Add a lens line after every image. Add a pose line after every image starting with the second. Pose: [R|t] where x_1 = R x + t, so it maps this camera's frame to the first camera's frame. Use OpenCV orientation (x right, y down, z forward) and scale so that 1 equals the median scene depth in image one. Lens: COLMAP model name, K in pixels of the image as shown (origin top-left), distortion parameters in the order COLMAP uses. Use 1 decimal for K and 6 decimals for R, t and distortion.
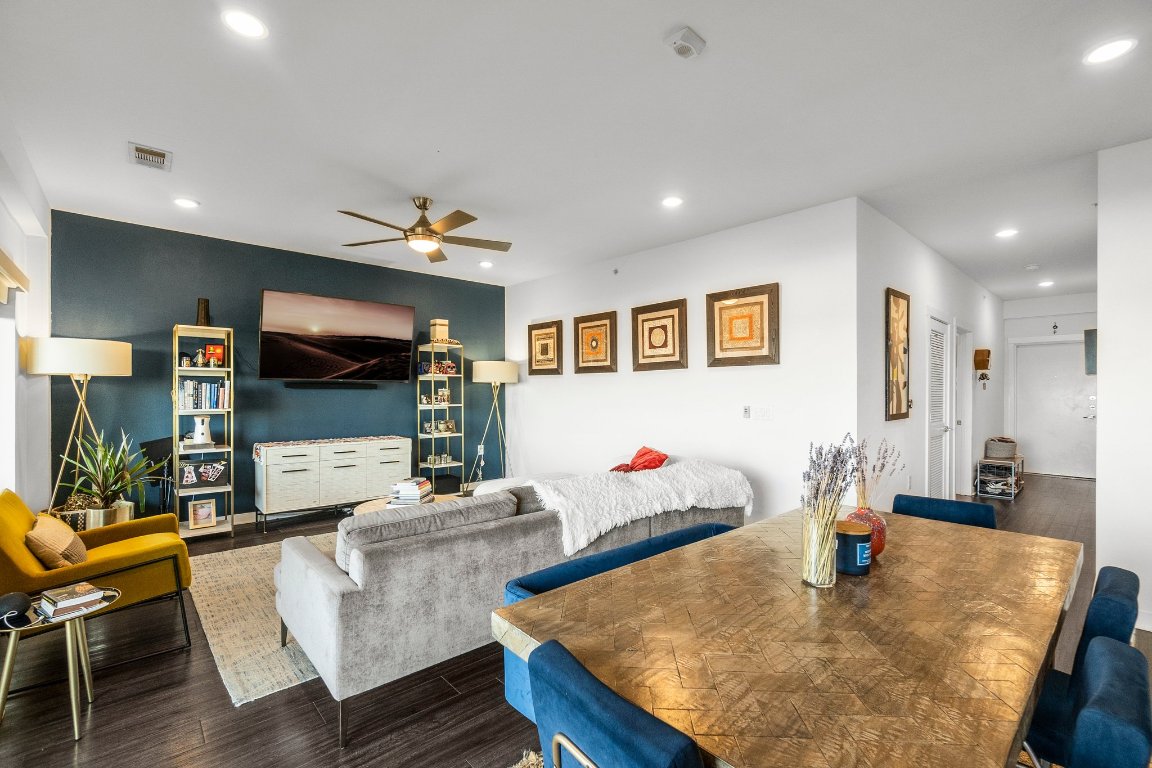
lens RADIAL K [[504.9, 0, 576.0], [0, 504.9, 384.0], [0, 0, 1]] dist [-0.000320, -0.000199]
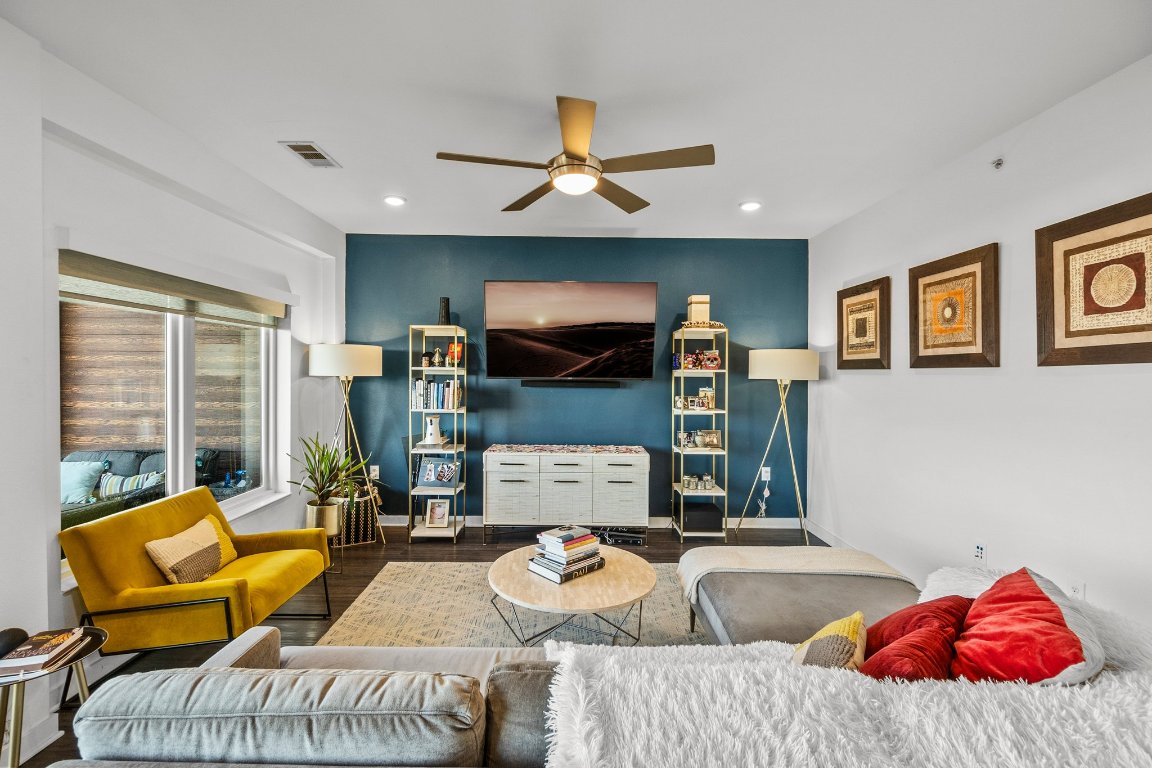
lens RADIAL K [[515.3, 0, 549.1], [0, 515.3, 377.3], [0, 0, 1]] dist [-0.004372, -0.000404]
pose [[0.743893, 0.006624, -0.668266, 0.087079], [0.003505, 0.999898, 0.013813, -0.021060], [0.668290, -0.012617, 0.743794, 0.323448]]
